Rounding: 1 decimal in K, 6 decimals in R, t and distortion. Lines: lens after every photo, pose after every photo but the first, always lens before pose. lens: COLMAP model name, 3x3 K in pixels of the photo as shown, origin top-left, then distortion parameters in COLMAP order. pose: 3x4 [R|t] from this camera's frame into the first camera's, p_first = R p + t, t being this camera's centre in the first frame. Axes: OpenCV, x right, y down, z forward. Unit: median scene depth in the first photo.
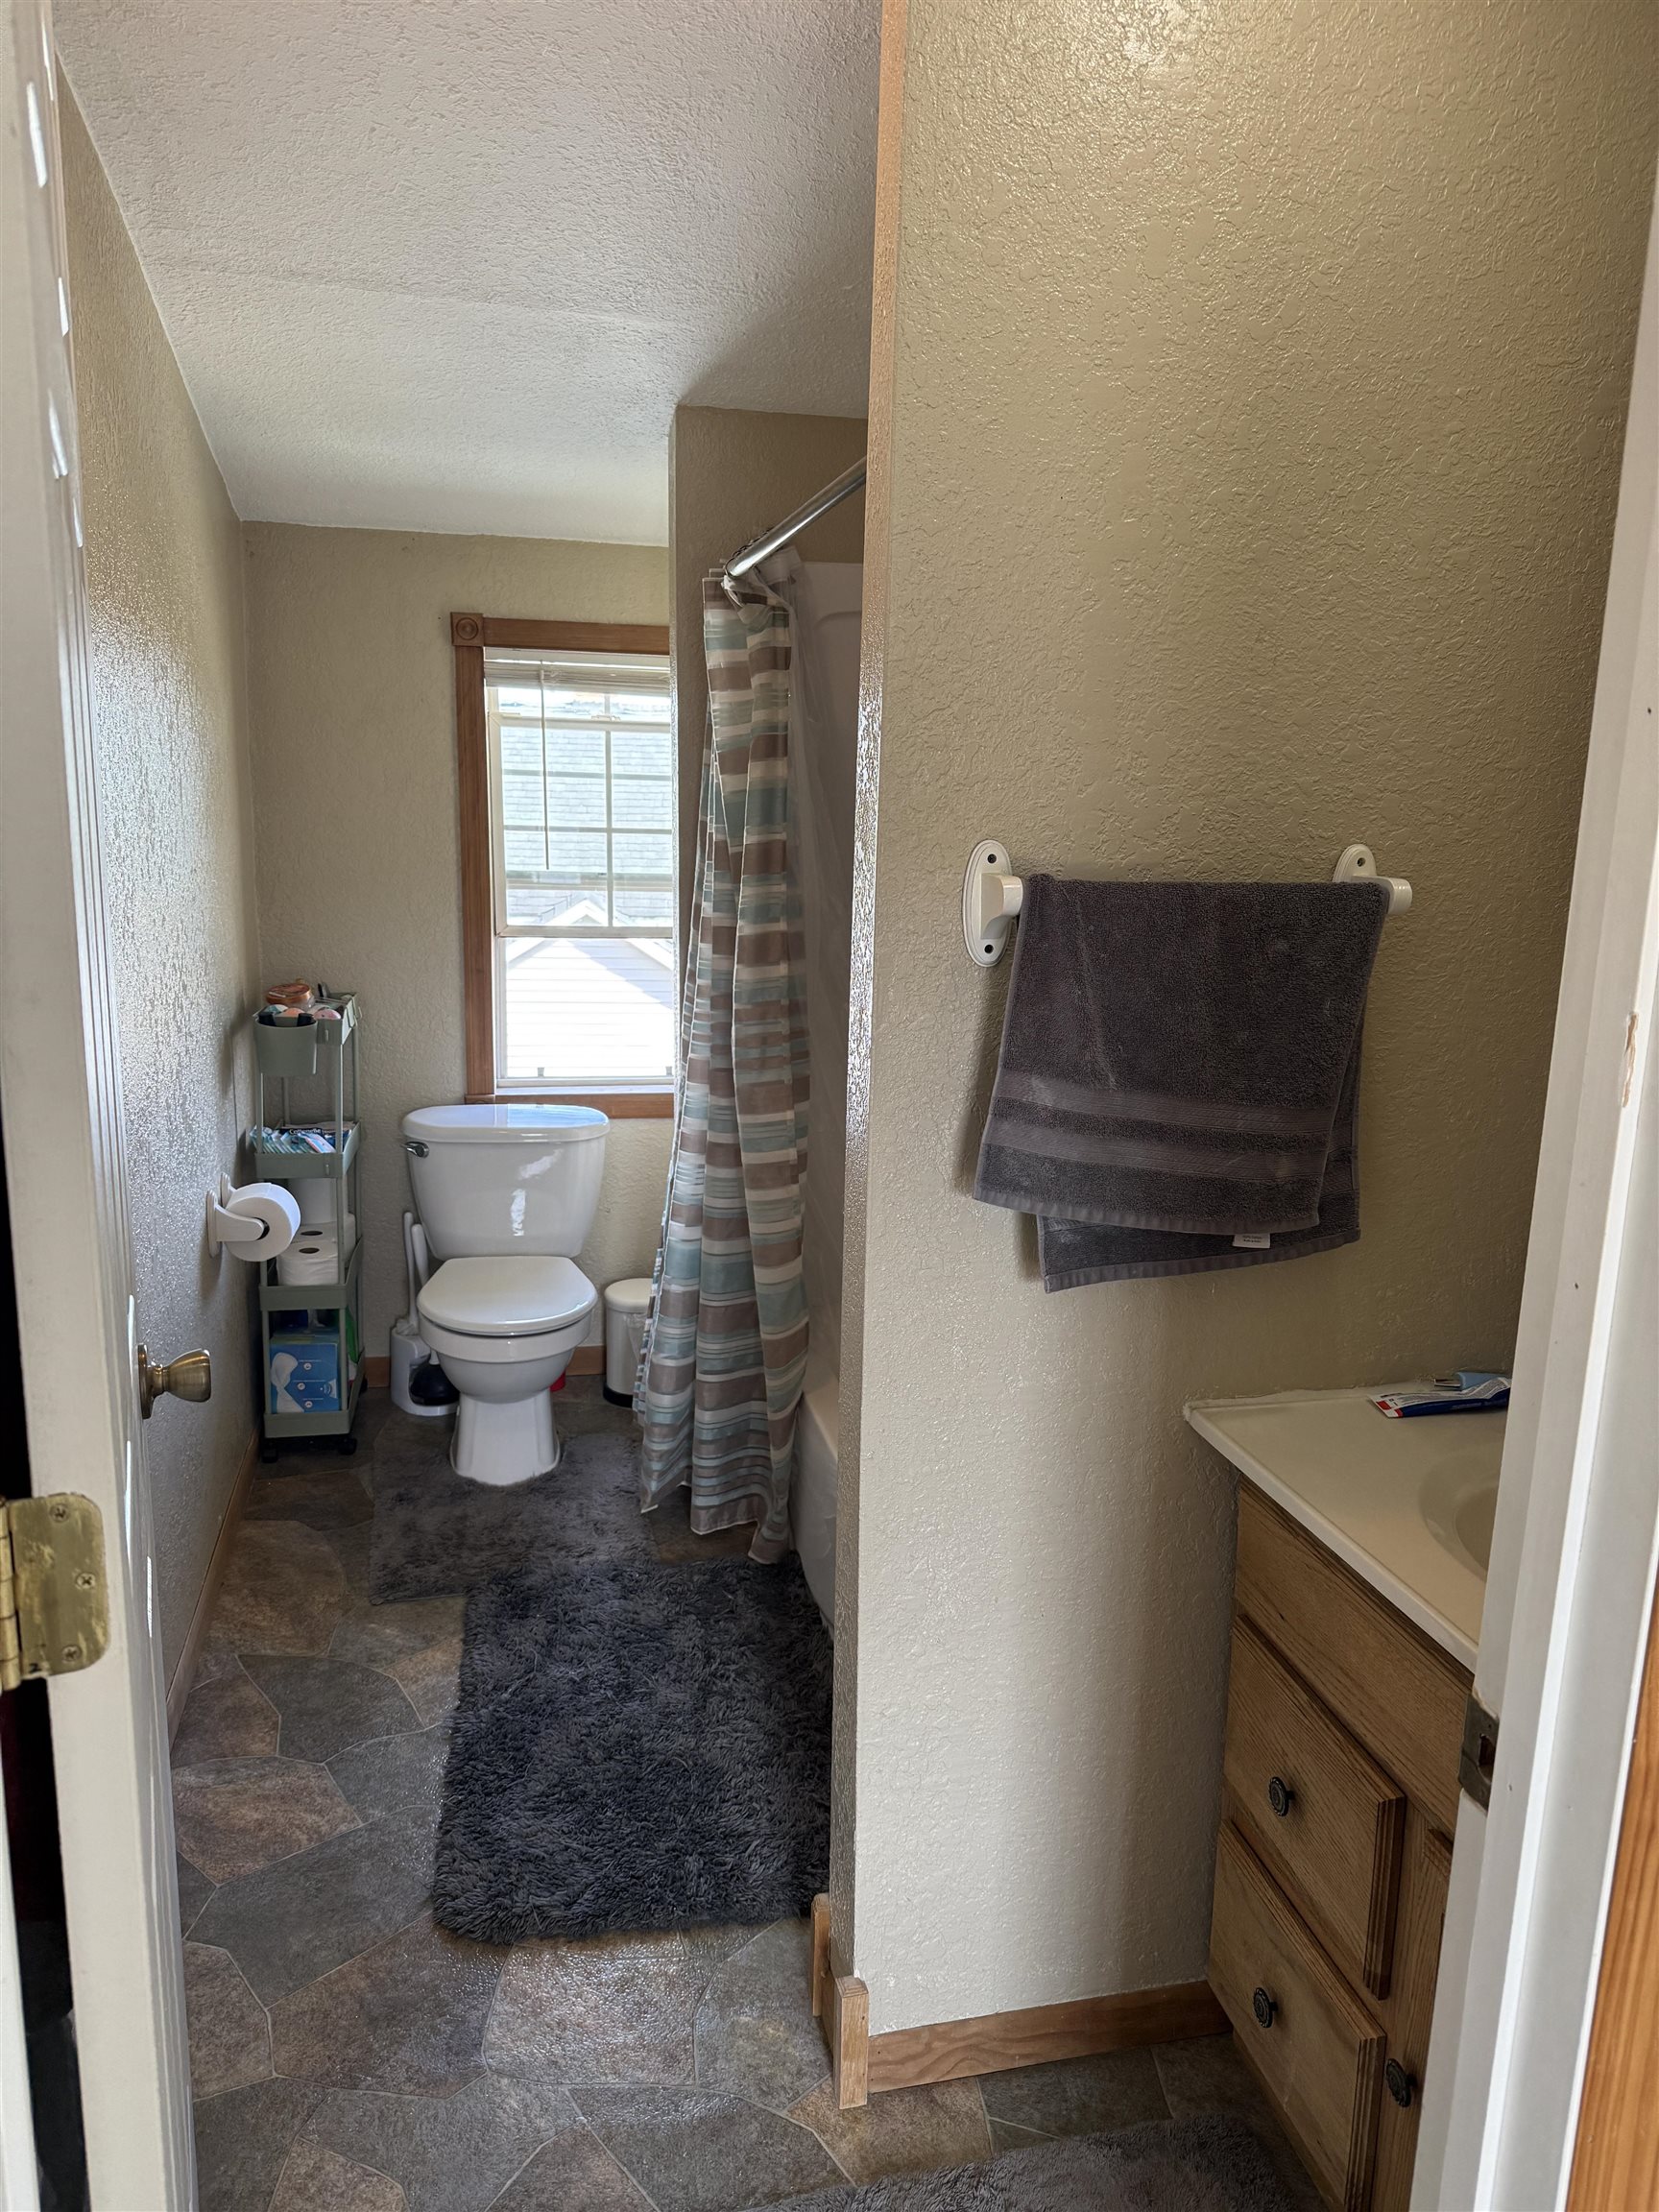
lens RADIAL K [[1542.6, 0, 841.0], [0, 1542.6, 1108.8], [0, 0, 1]] dist [0.038192, -0.062321]
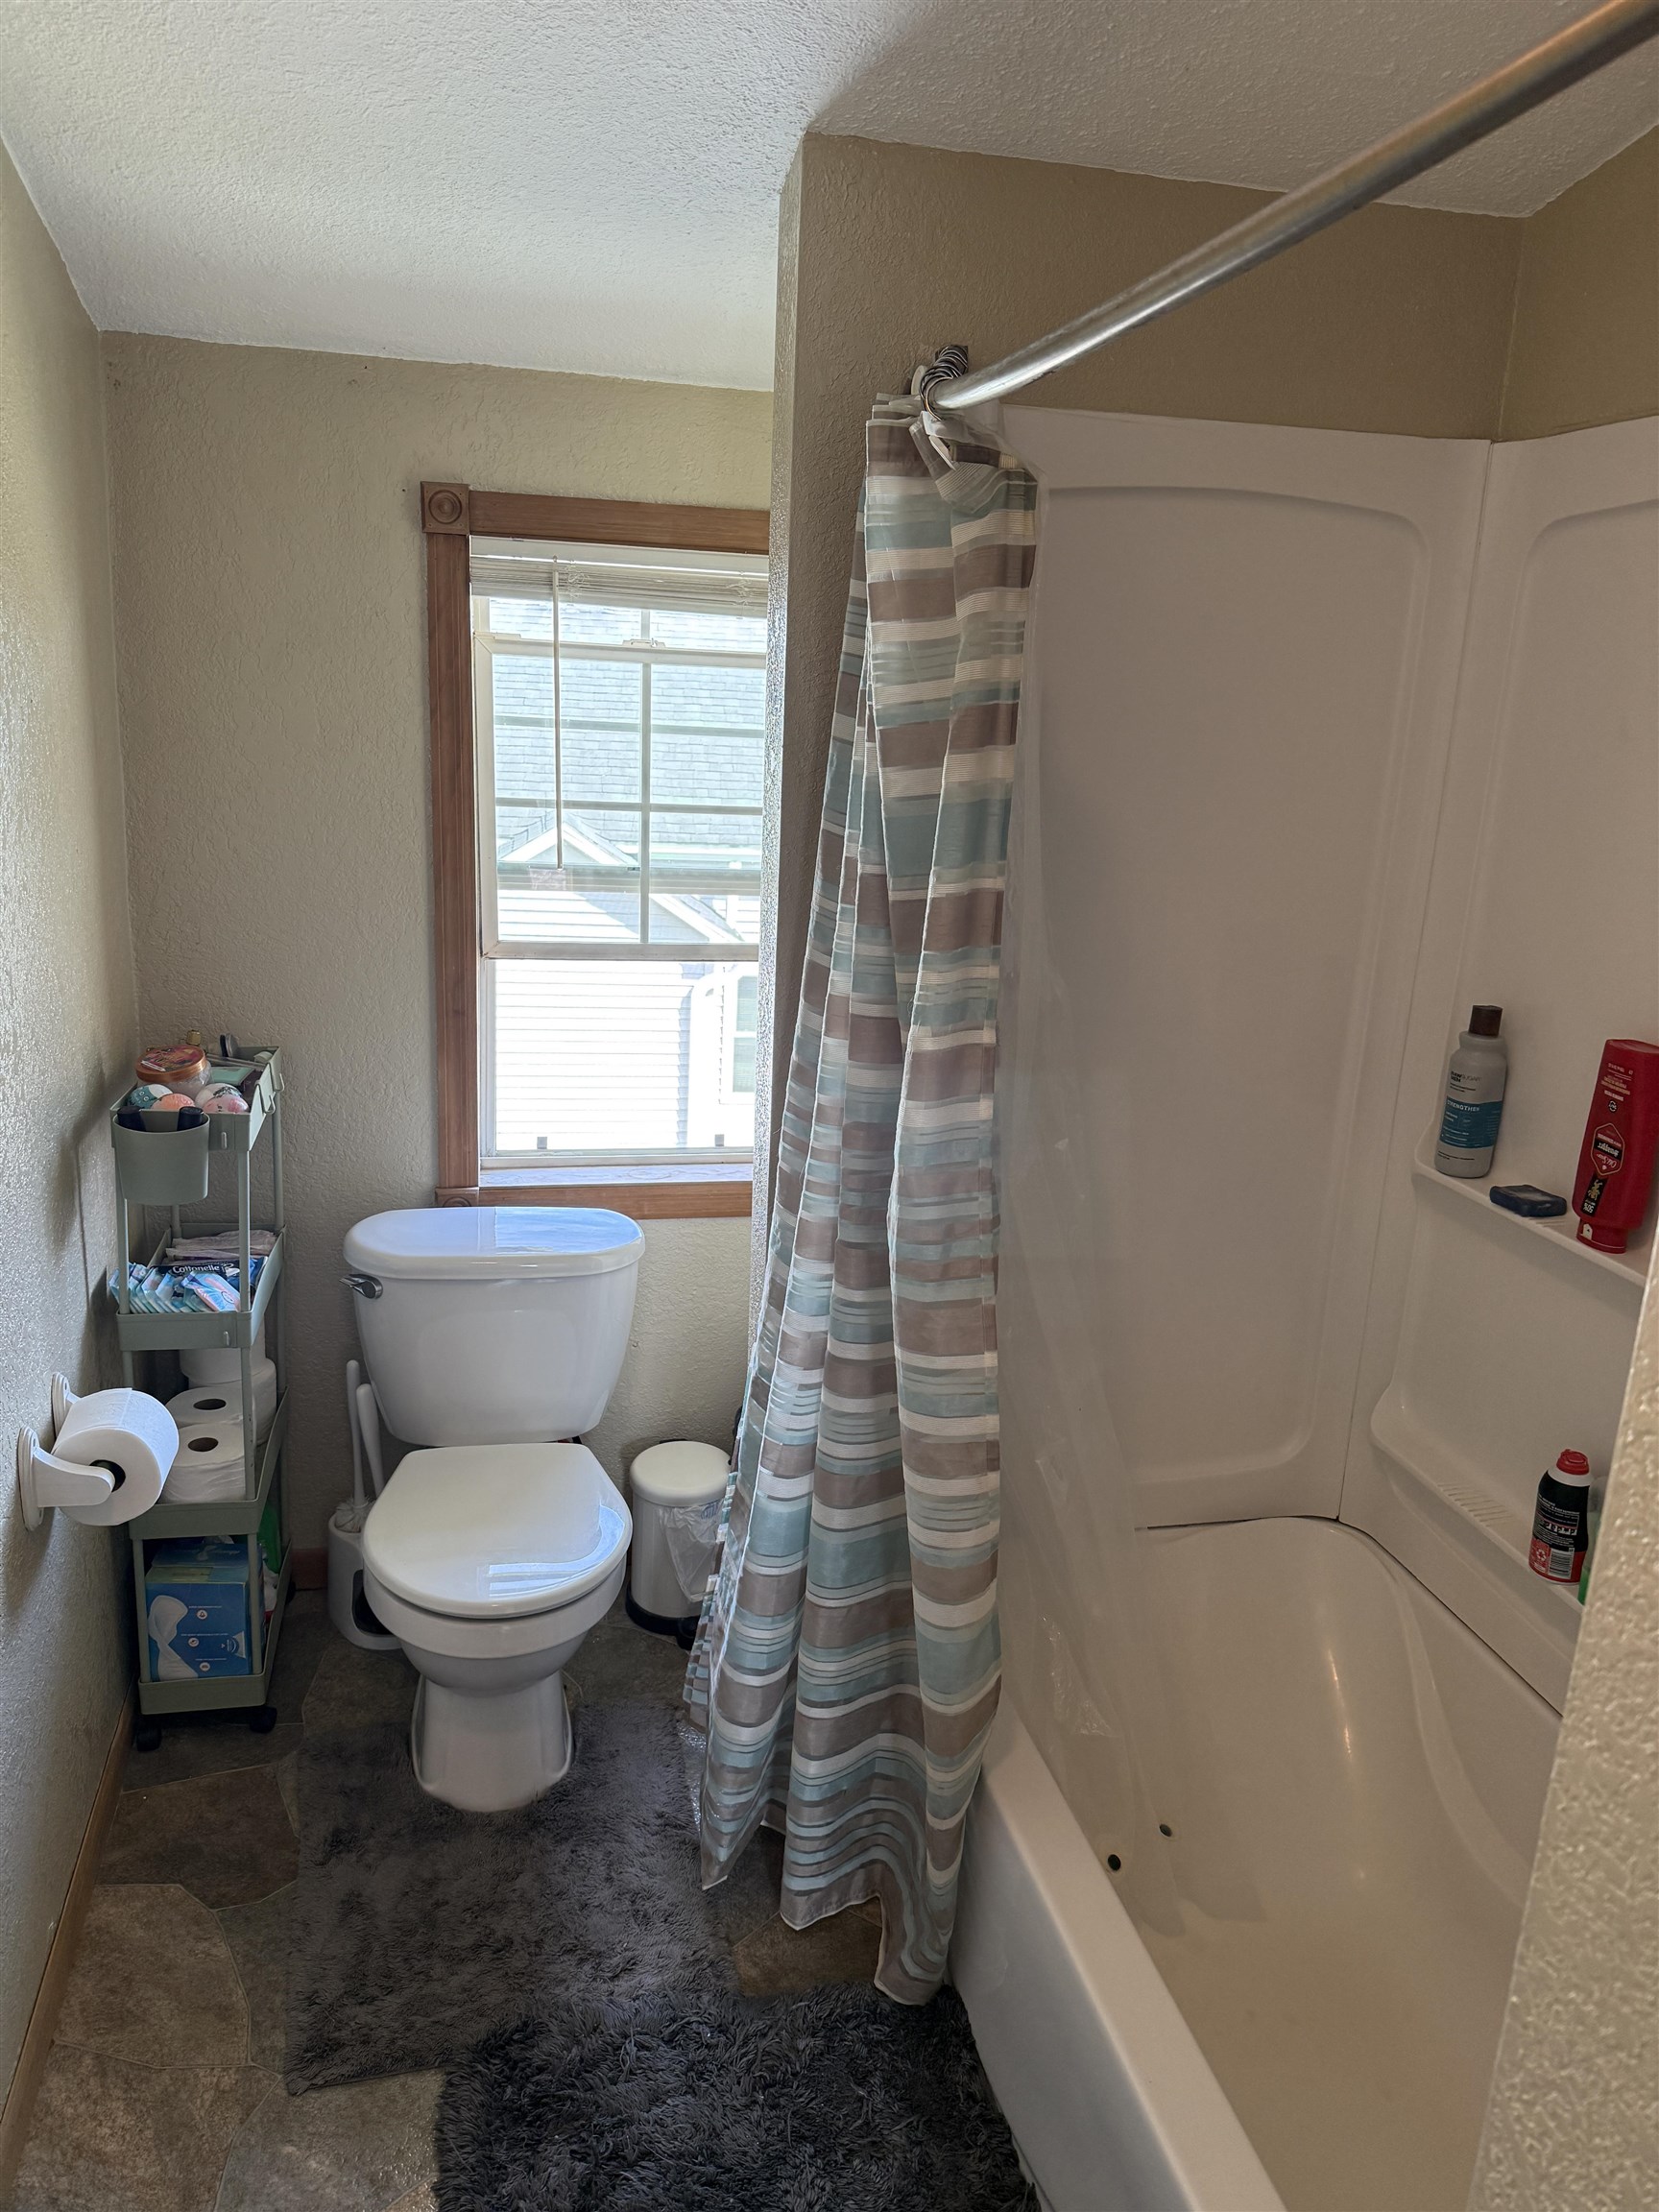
lens RADIAL K [[1542.6, 0, 814.4], [0, 1542.6, 1107.0], [0, 0, 1]] dist [0.038192, -0.062321]
pose [[0.999780, 0.019789, 0.007005, -0.094477], [-0.020171, 0.998026, 0.059479, -0.109824], [-0.005814, -0.059607, 0.998205, 0.367395]]
